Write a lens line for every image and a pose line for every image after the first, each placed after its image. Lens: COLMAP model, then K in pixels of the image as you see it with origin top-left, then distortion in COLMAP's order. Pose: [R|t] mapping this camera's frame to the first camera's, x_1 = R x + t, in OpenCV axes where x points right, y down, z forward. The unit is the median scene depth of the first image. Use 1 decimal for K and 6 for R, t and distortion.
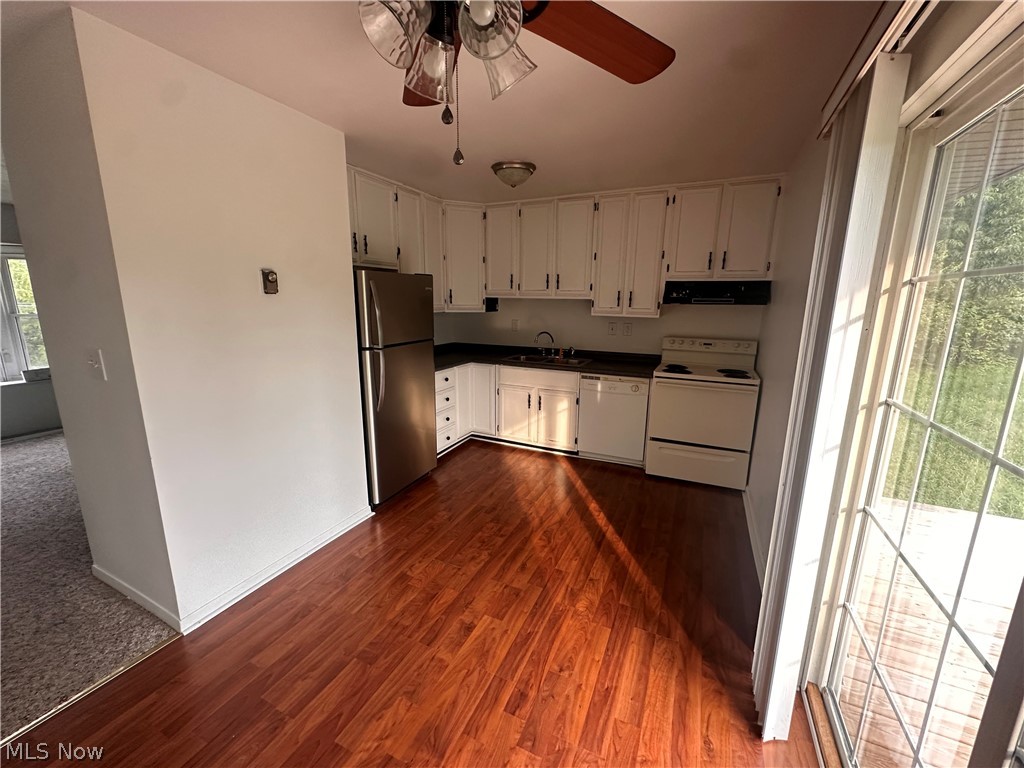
lens RADIAL K [[408.6, 0, 512.6], [0, 408.6, 381.5], [0, 0, 1]] dist [0.001948, 0.000186]
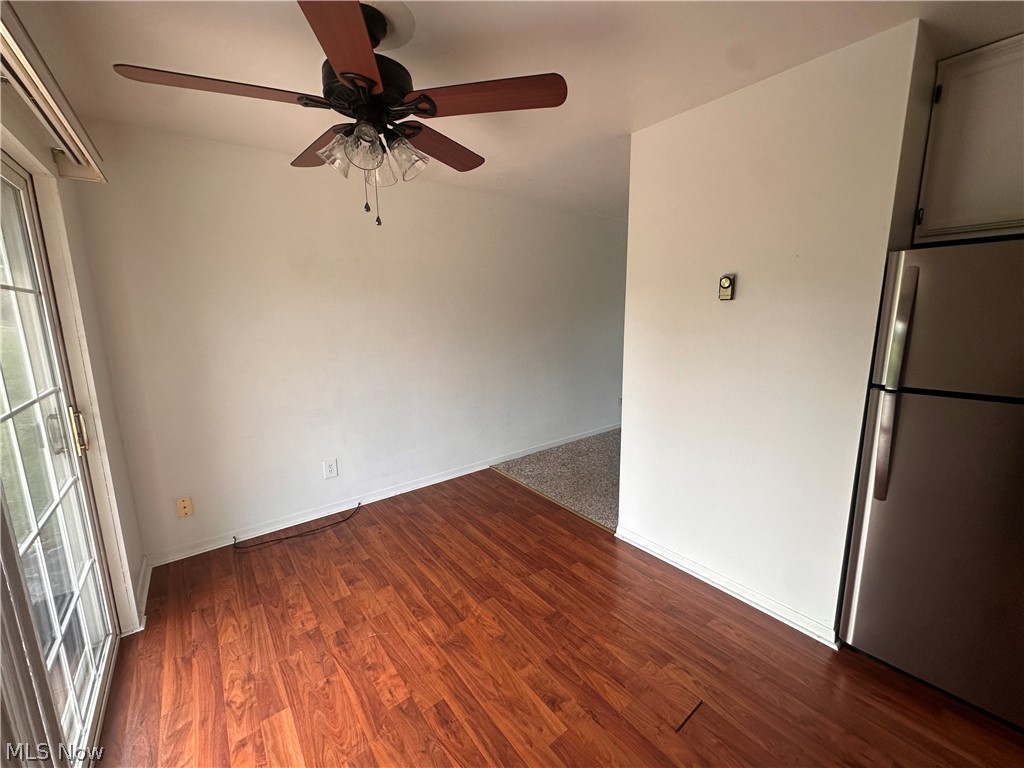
lens RADIAL K [[408.6, 0, 515.1], [0, 408.6, 385.1], [0, 0, 1]] dist [0.001948, 0.000186]
pose [[-0.446801, 0.156147, -0.880901, 0.617898], [-0.167879, 0.952525, 0.253992, -0.226919], [0.878741, 0.261369, -0.399375, 1.222954]]
